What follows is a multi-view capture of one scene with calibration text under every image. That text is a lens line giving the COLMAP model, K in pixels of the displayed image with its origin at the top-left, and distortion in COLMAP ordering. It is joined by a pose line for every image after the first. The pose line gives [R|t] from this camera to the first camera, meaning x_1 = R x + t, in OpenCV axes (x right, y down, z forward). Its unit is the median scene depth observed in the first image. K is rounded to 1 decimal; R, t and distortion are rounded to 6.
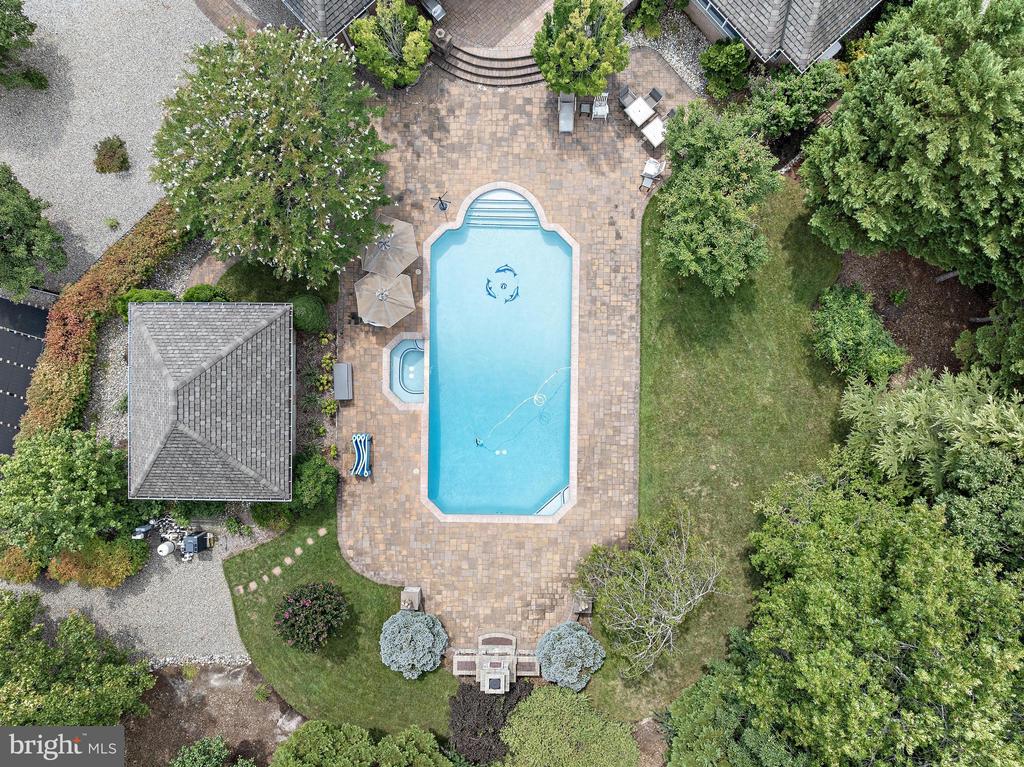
lens RADIAL K [[749.0, 0, 514.5], [0, 749.0, 381.7], [0, 0, 1]] dist [-0.009606, -0.006399]
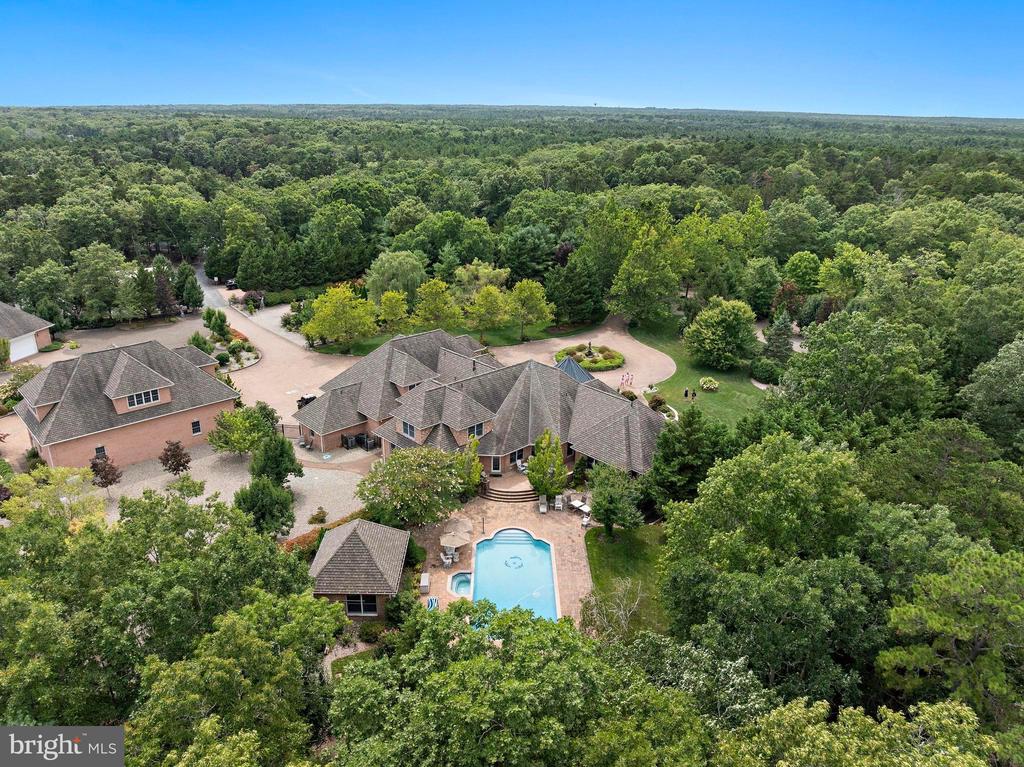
lens RADIAL K [[749.0, 0, 514.5], [0, 749.0, 381.7], [0, 0, 1]] dist [-0.009606, -0.006399]
pose [[0.999795, -0.004611, 0.019726, -0.050171], [0.020144, 0.329503, -0.943940, 1.500294], [-0.002148, 0.944143, 0.329528, -0.029400]]
